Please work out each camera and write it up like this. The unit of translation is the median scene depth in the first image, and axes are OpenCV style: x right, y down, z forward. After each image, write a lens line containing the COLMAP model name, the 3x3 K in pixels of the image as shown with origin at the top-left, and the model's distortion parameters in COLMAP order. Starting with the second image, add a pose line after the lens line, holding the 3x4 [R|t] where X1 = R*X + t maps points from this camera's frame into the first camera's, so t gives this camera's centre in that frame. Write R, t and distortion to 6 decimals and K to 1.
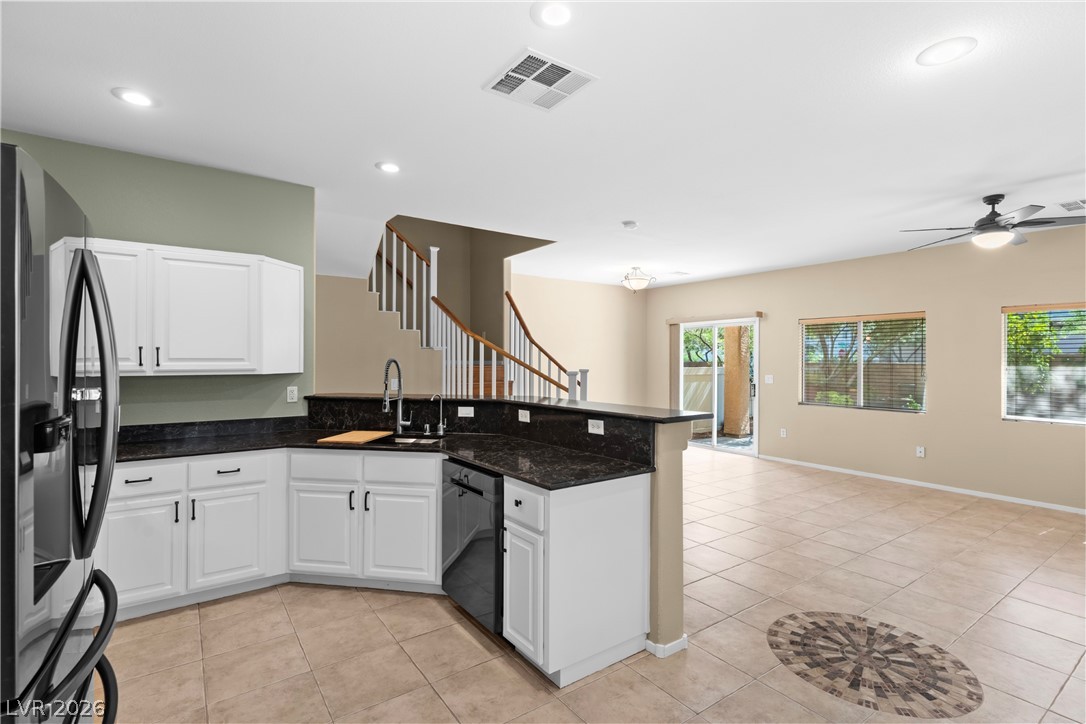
lens RADIAL K [[512.5, 0, 543.9], [0, 512.5, 359.2], [0, 0, 1]] dist [0.002750, 0.000427]
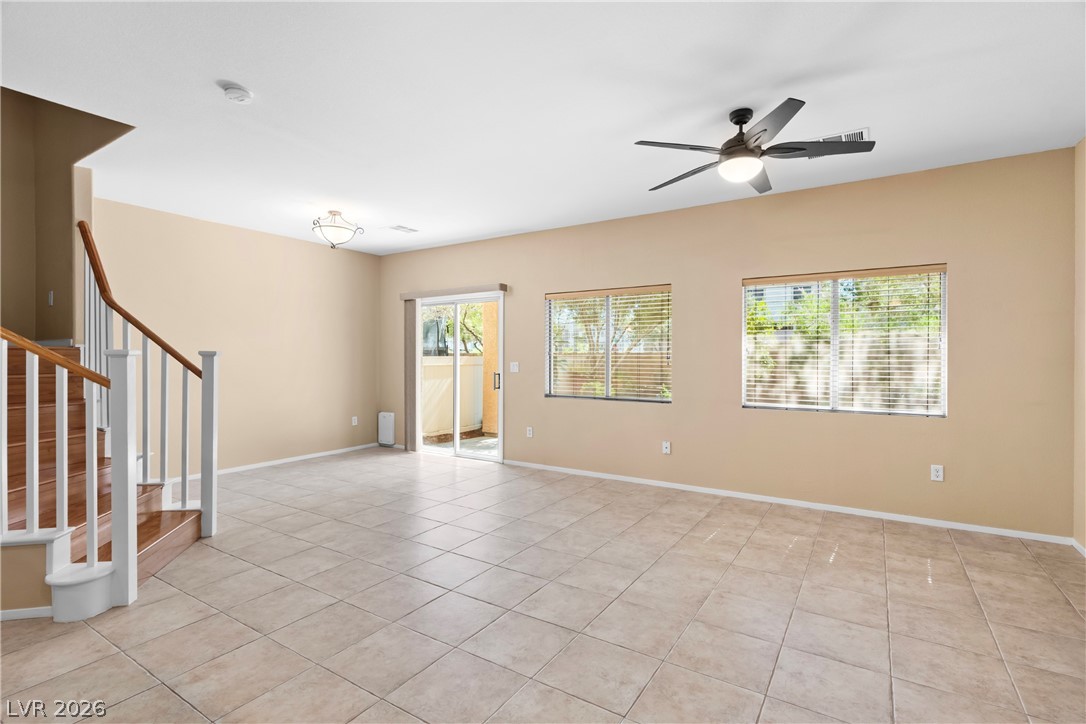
lens RADIAL K [[512.5, 0, 543.9], [0, 512.5, 359.2], [0, 0, 1]] dist [0.002750, 0.000427]
pose [[0.928299, -0.004149, 0.371812, 0.325933], [0.001416, 0.999970, 0.007622, 0.037188], [-0.371833, -0.006549, 0.928277, 0.407168]]
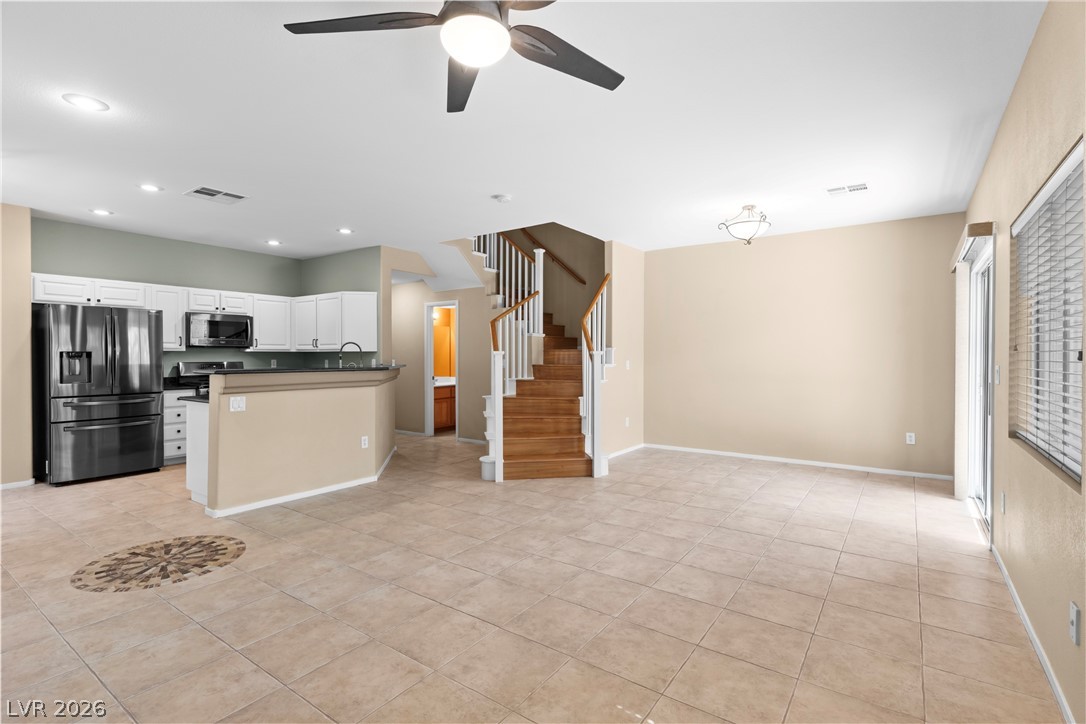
lens RADIAL K [[512.5, 0, 543.9], [0, 512.5, 359.2], [0, 0, 1]] dist [0.002750, 0.000427]
pose [[0.329581, 0.004208, -0.944118, 1.320753], [0.002449, 0.999983, 0.005312, 0.042579], [0.944124, -0.004063, 0.329565, 0.904822]]
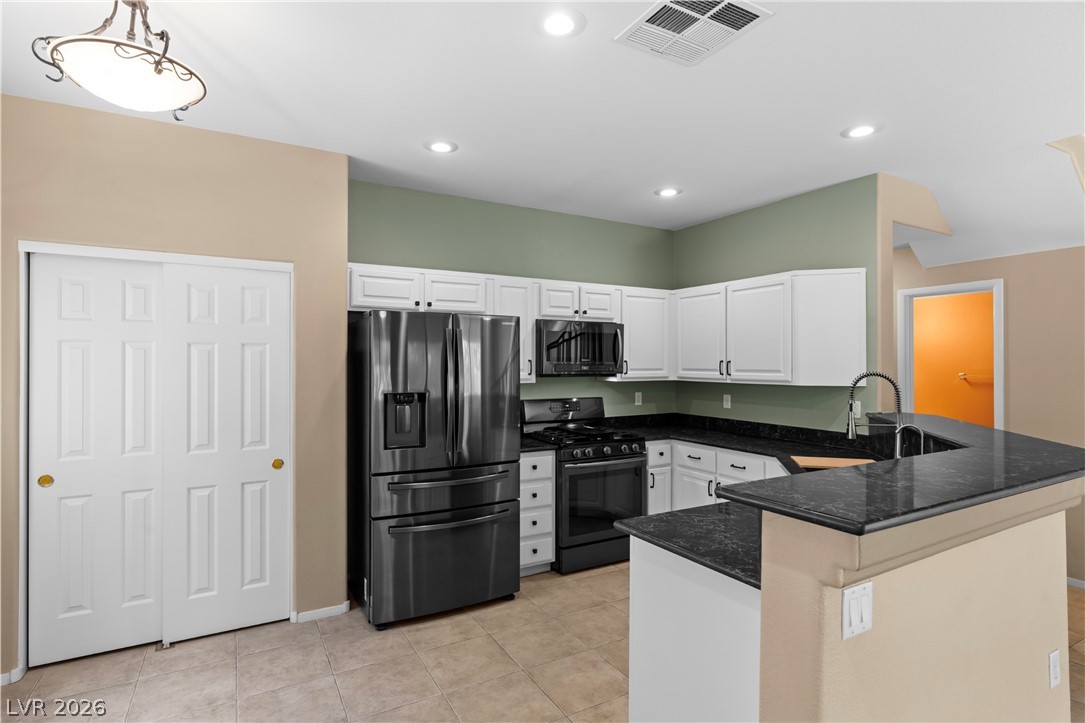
lens RADIAL K [[554.1, 0, 548.0], [0, 554.1, 359.3], [0, 0, 1]] dist [0.000886, 0.000029]
pose [[-0.099332, -0.006944, -0.995030, 0.511036], [-0.000618, 0.999976, -0.006917, -0.013190], [0.995054, -0.000072, -0.099334, 0.515587]]
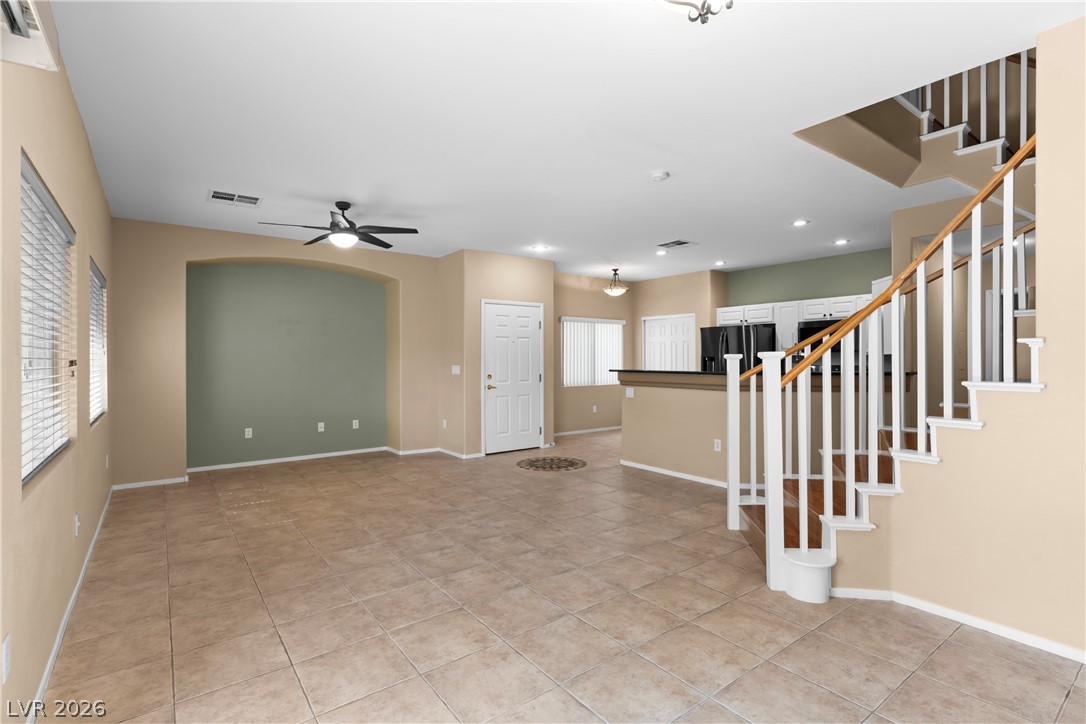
lens RADIAL K [[512.5, 0, 543.9], [0, 512.5, 359.2], [0, 0, 1]] dist [0.002750, 0.000427]
pose [[-0.999605, 0.001143, -0.028097, 0.450828], [0.001215, 0.999996, -0.002558, 0.040642], [0.028094, -0.002591, -0.999602, 2.173144]]
